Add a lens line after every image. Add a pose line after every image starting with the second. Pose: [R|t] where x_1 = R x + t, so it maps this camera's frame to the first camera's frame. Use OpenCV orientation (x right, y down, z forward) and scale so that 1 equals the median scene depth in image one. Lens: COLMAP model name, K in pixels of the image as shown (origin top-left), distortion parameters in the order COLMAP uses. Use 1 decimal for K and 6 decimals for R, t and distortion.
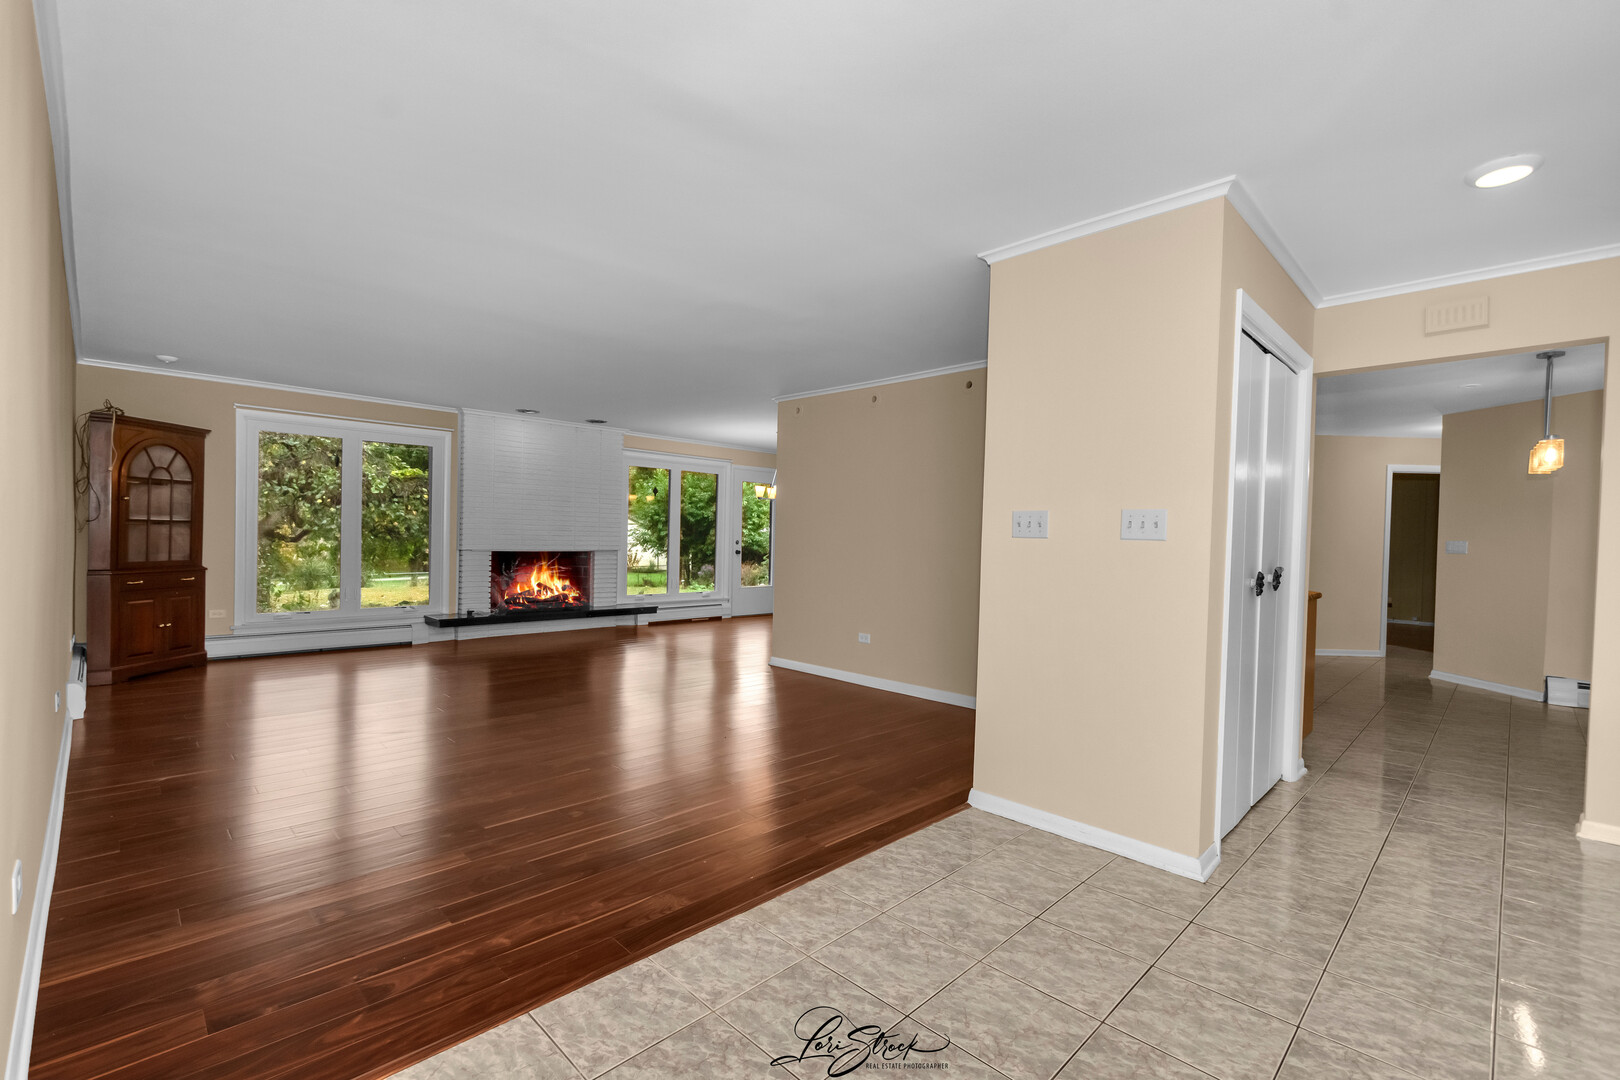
lens RADIAL K [[712.5, 0, 799.7], [0, 712.5, 547.9], [0, 0, 1]] dist [-0.000482, -0.000537]
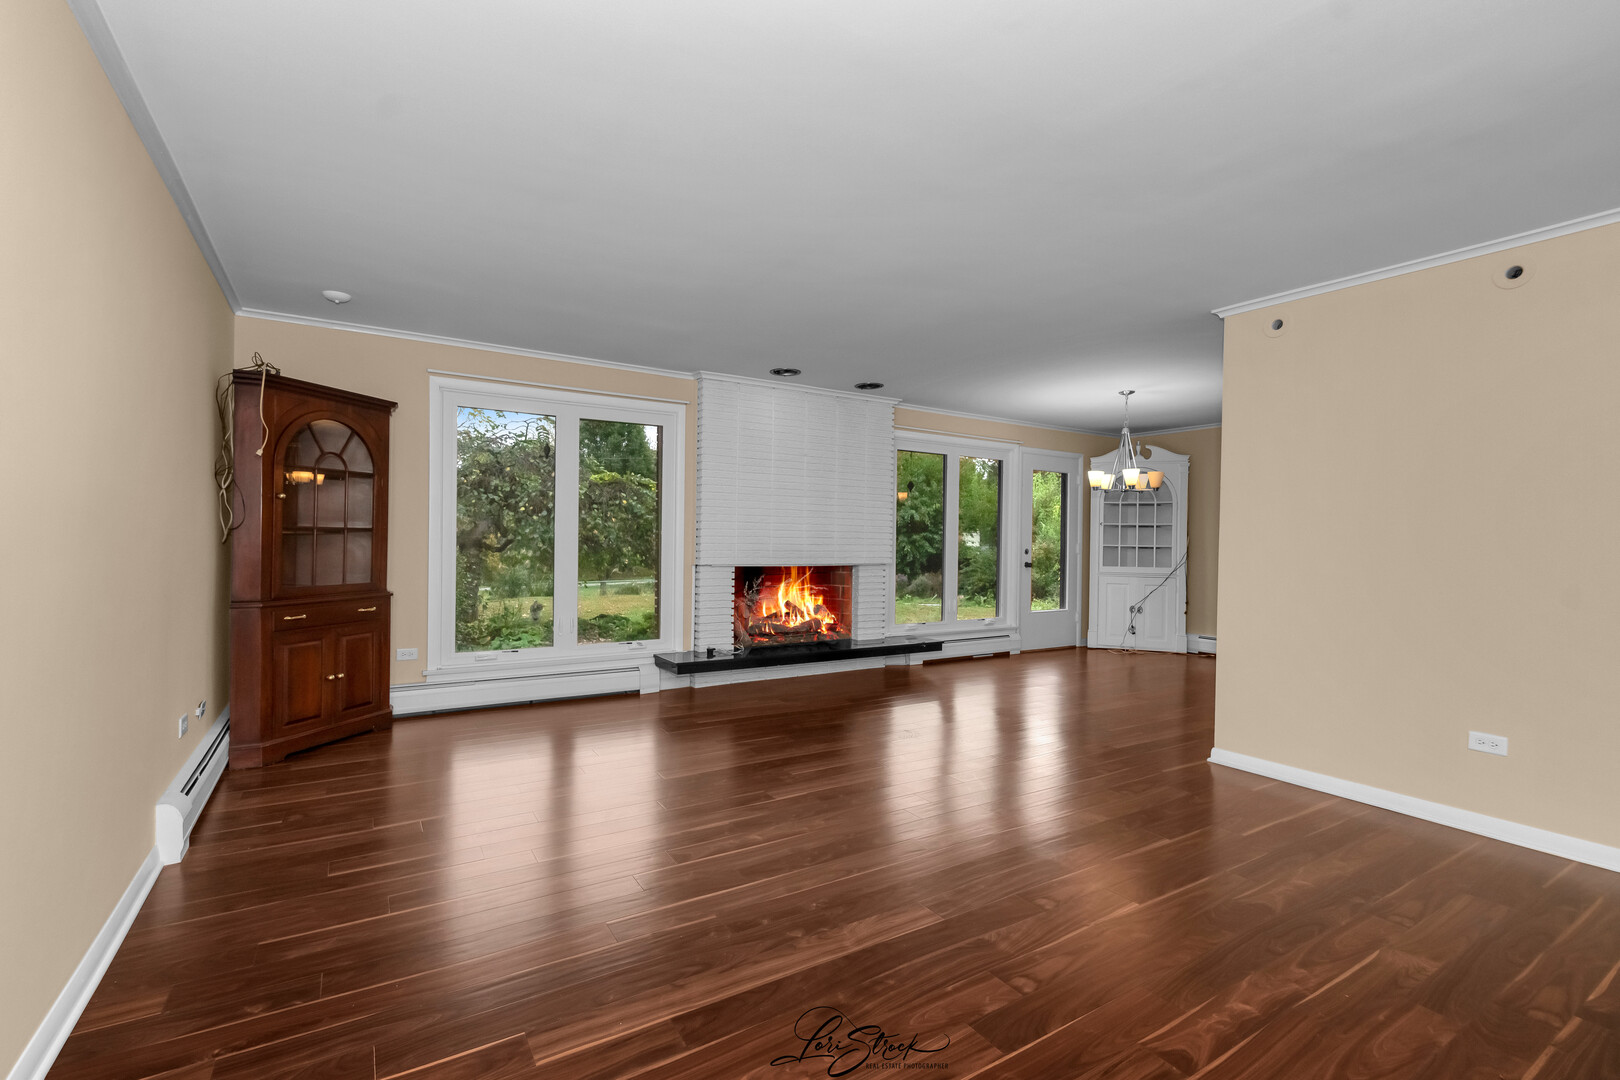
lens RADIAL K [[742.2, 0, 803.0], [0, 742.2, 547.1], [0, 0, 1]] dist [0.000975, 0.000176]
pose [[0.973783, -0.006425, -0.227386, -0.175634], [0.004213, 0.999939, -0.010214, -0.006516], [0.227438, 0.008988, 0.973751, 0.249232]]
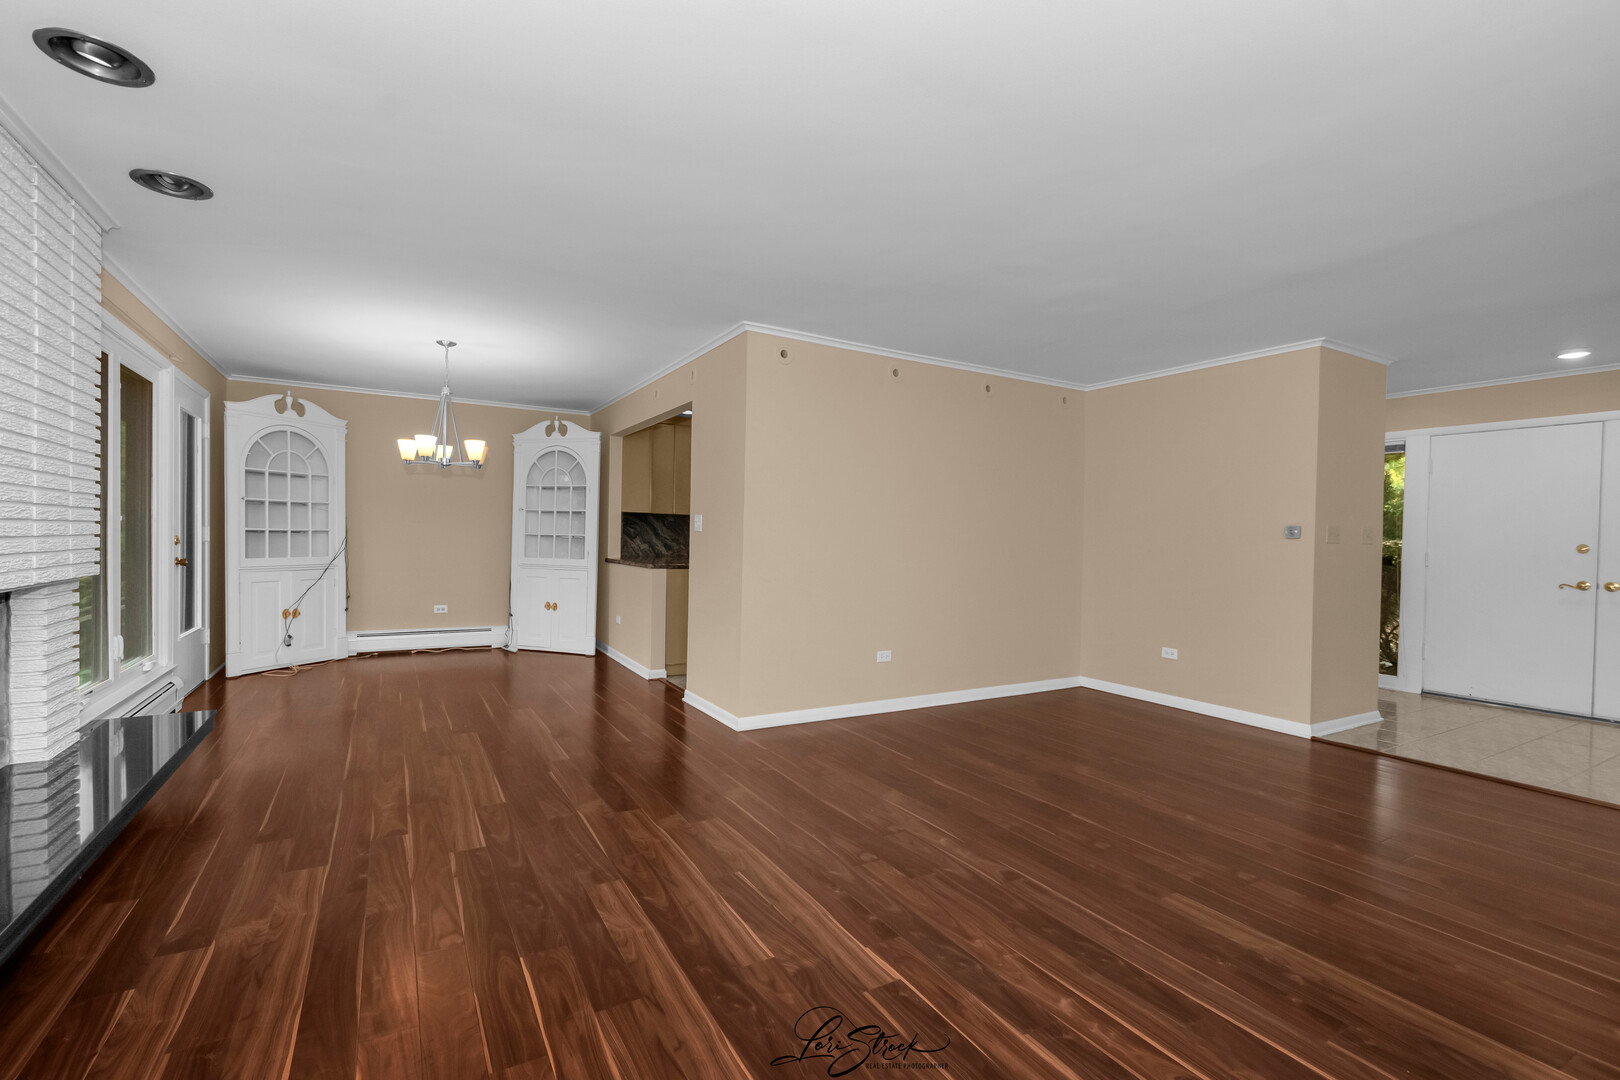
lens RADIAL K [[704.0, 0, 805.4], [0, 704.0, 543.3], [0, 0, 1]] dist [0.001111, -0.000093]
pose [[0.254506, -0.026140, 0.966718, -0.486155], [0.002037, 0.999647, 0.026494, -0.018676], [-0.967069, -0.004773, 0.254470, 0.592125]]
